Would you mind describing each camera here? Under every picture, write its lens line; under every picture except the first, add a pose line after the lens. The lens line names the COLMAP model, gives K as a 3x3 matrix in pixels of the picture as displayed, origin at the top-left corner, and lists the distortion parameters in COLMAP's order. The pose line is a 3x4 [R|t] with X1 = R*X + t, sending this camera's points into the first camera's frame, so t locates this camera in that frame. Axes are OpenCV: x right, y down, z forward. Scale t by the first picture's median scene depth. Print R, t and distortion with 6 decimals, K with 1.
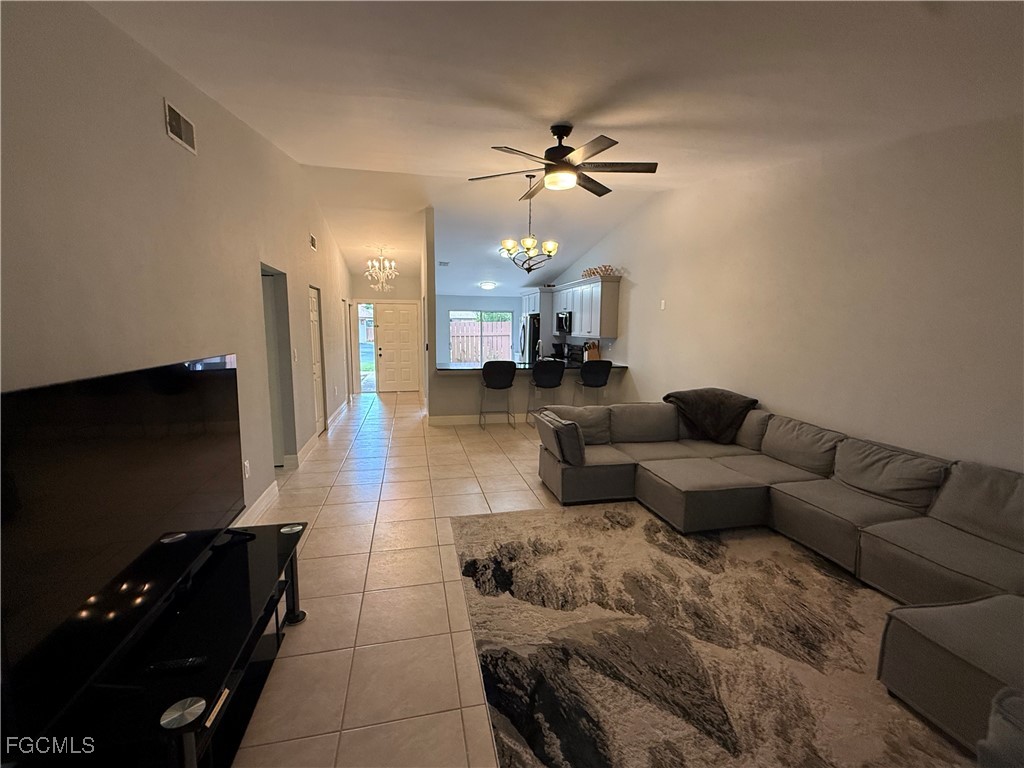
lens RADIAL K [[454.2, 0, 516.2], [0, 454.2, 386.0], [0, 0, 1]] dist [0.001399, 0.000221]
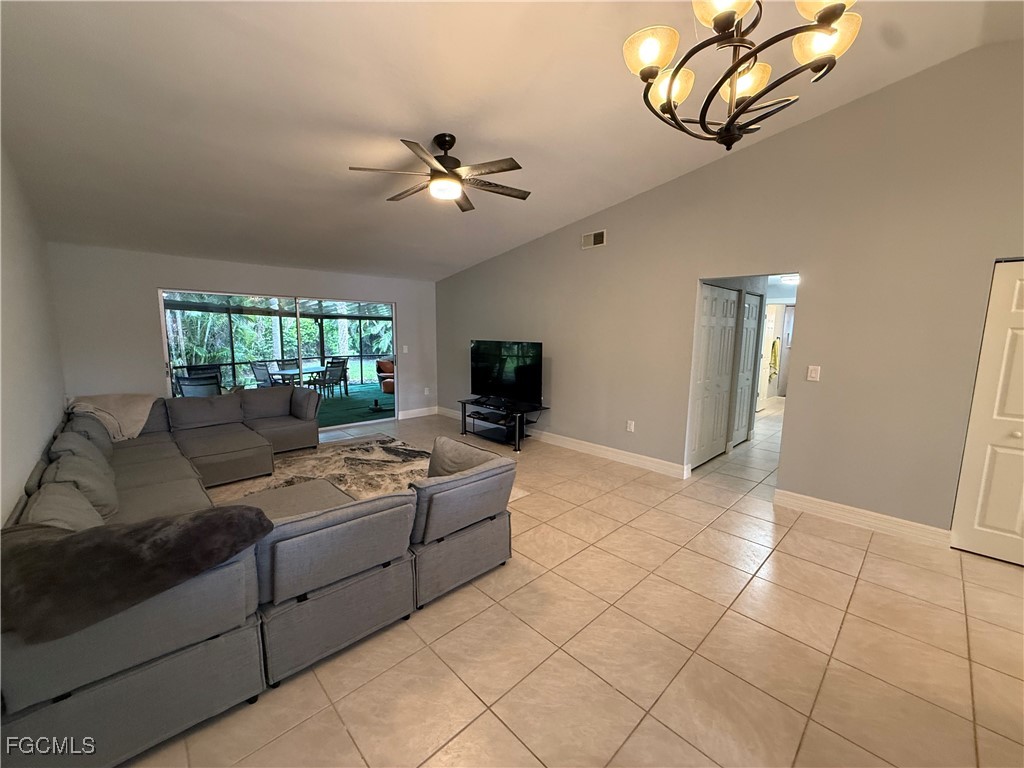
lens RADIAL K [[410.2, 0, 514.6], [0, 410.2, 384.4], [0, 0, 1]] dist [0.000496, 0.000050]
pose [[-0.852990, 0.050530, -0.519476, 0.669378], [-0.087900, 0.967178, 0.238412, -0.370708], [0.514472, 0.249025, -0.820552, 2.758118]]
